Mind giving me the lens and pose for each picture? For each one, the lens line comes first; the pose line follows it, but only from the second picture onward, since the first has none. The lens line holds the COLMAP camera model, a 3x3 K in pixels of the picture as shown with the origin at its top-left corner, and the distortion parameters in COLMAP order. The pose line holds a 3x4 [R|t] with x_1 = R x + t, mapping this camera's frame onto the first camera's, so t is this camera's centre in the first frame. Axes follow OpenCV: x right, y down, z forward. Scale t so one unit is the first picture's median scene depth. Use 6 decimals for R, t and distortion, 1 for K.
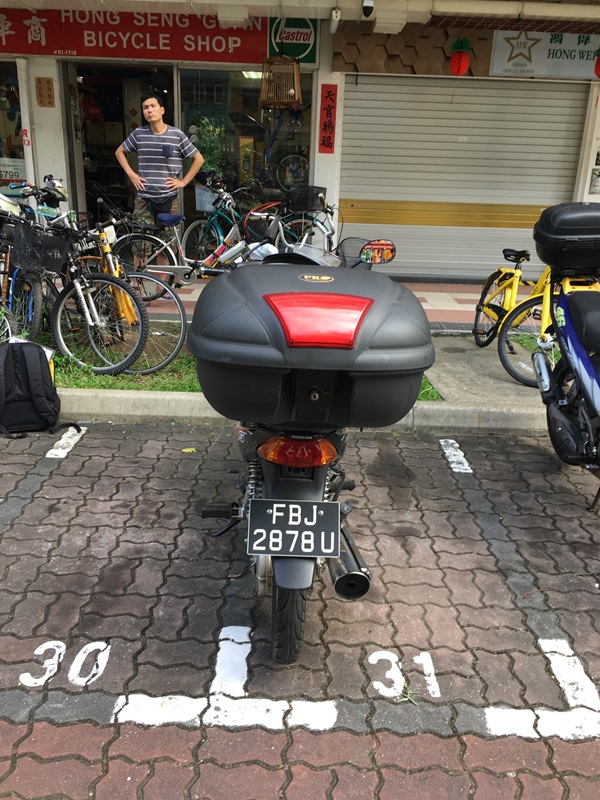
lens RADIAL K [[682.1, 0, 292.0], [0, 682.1, 397.0], [0, 0, 1]] dist [0.076036, -0.099865]
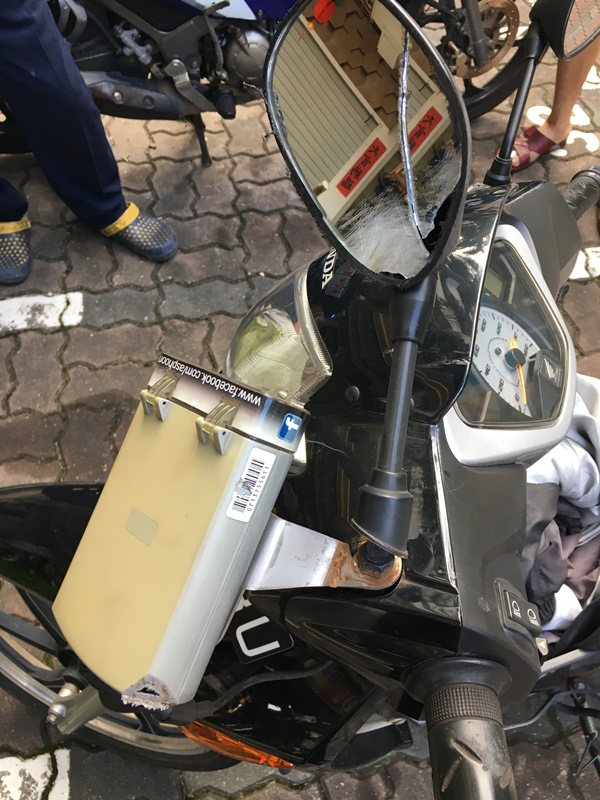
lens RADIAL K [[682.1, 0, 304.3], [0, 682.1, 400.5], [0, 0, 1]] dist [0.076036, -0.099865]
pose [[-0.163317, -0.874762, 0.456200, -0.088794], [0.267941, 0.405701, 0.873851, -0.378041], [-0.949492, 0.264950, 0.168126, 1.175519]]
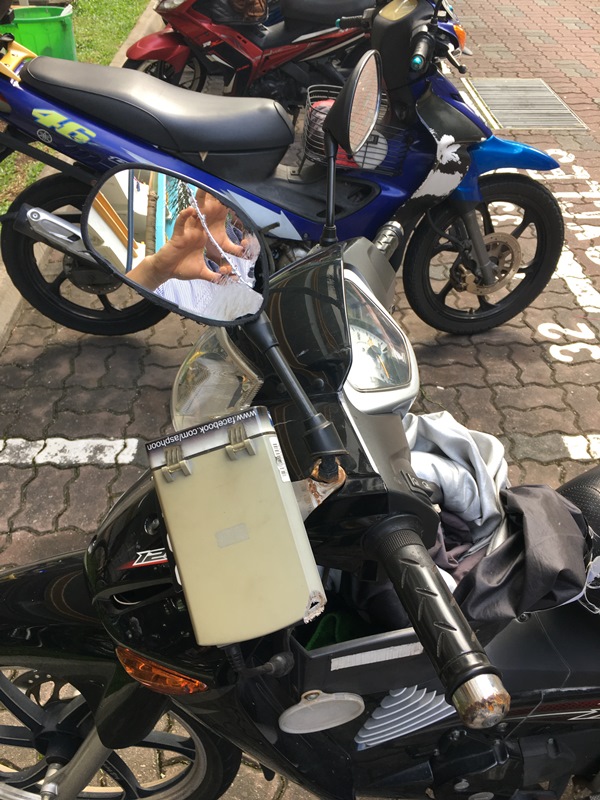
lens RADIAL K [[682.1, 0, 298.6], [0, 682.1, 396.2], [0, 0, 1]] dist [0.076036, -0.099865]
pose [[-0.040131, -0.676303, 0.735529, -0.222479], [0.308501, 0.691772, 0.652901, -0.383667], [-0.950377, 0.253113, 0.180879, 1.132036]]
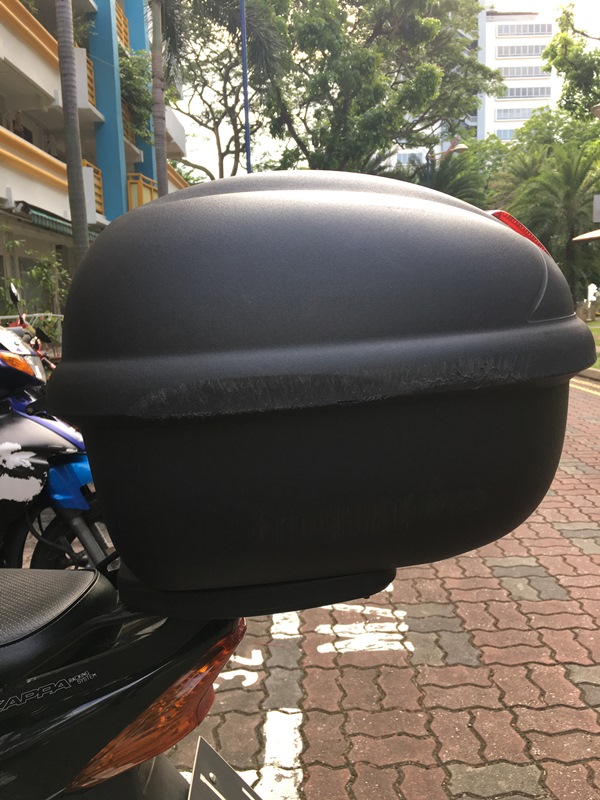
lens RADIAL K [[682.1, 0, 319.4], [0, 682.1, 395.4], [0, 0, 1]] dist [0.076036, -0.099865]
pose [[-0.034468, -0.167396, 0.985287, -0.273403], [0.340870, 0.924788, 0.169042, -0.086248], [-0.939478, 0.341681, 0.025185, 0.641357]]
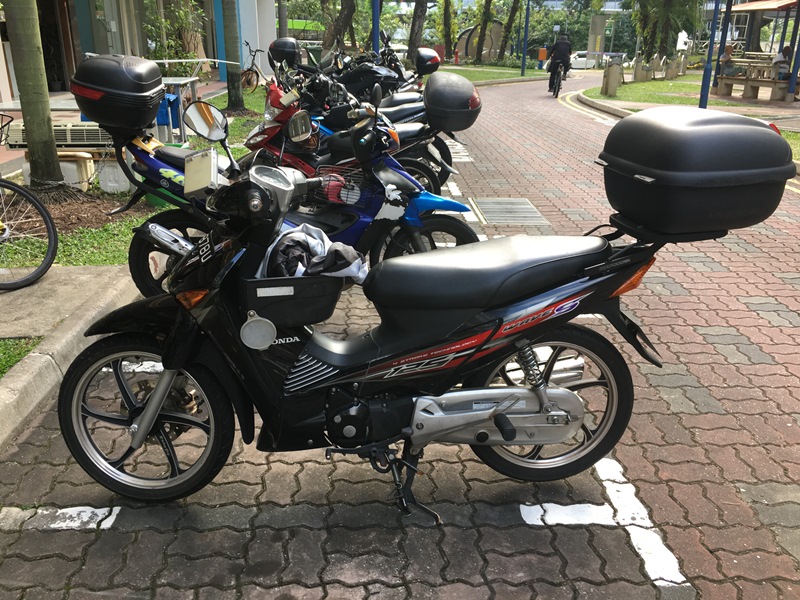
lens RADIAL K [[682.1, 0, 399.6], [0, 682.1, 303.8], [0, 0, 1]] dist [0.076036, -0.099865]
pose [[-0.049329, -0.396973, 0.916504, -0.834737], [0.302179, 0.868685, 0.392524, -0.355338], [-0.951974, 0.296311, 0.077106, 0.984740]]
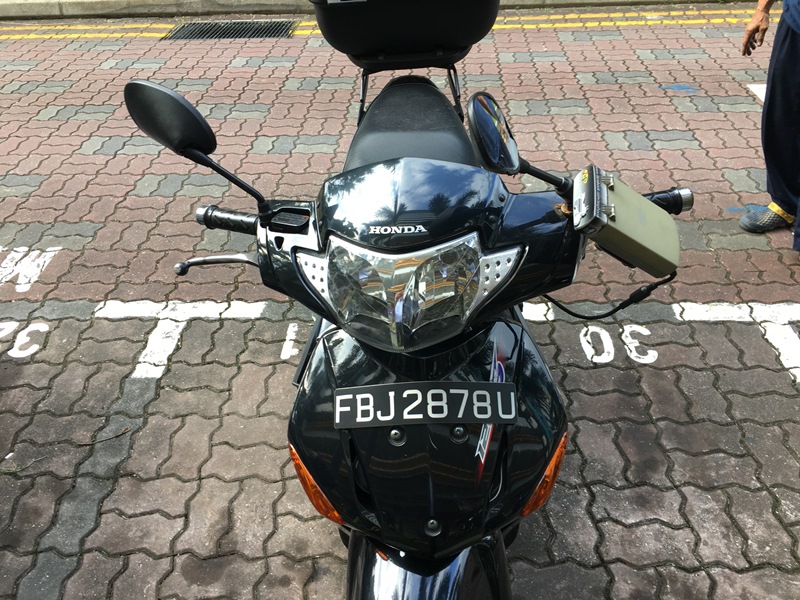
lens RADIAL K [[682.1, 0, 398.5], [0, 682.1, 300.7], [0, 0, 1]] dist [0.076036, -0.099865]
pose [[-0.999538, -0.021582, 0.021384, -0.000026], [0.005530, 0.562853, 0.826538, -0.501464], [-0.029874, 0.826275, -0.562474, 1.418926]]
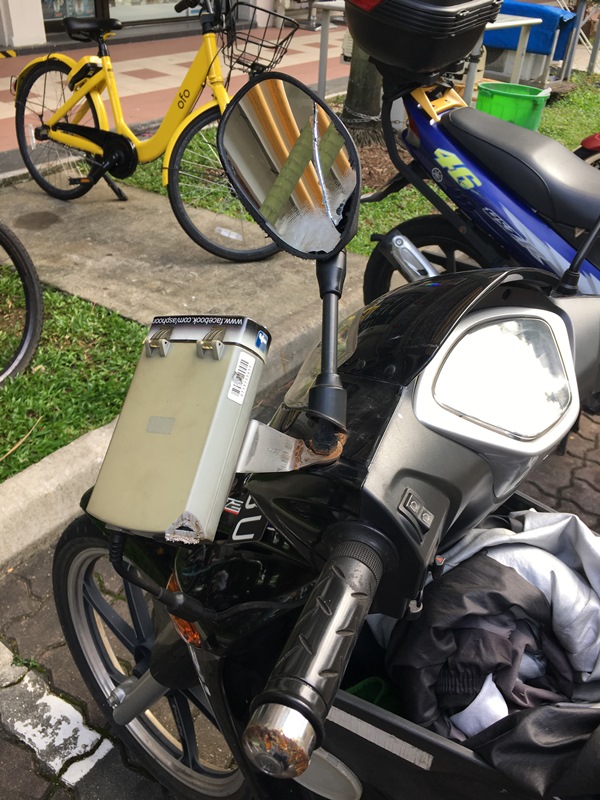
lens RADIAL K [[682.1, 0, 298.6], [0, 682.1, 396.7], [0, 0, 1]] dist [0.076036, -0.099865]
pose [[0.588664, -0.468782, 0.658573, -0.203743], [0.223473, 0.877306, 0.424729, -0.319040], [-0.776875, -0.102849, 0.621198, 1.059509]]
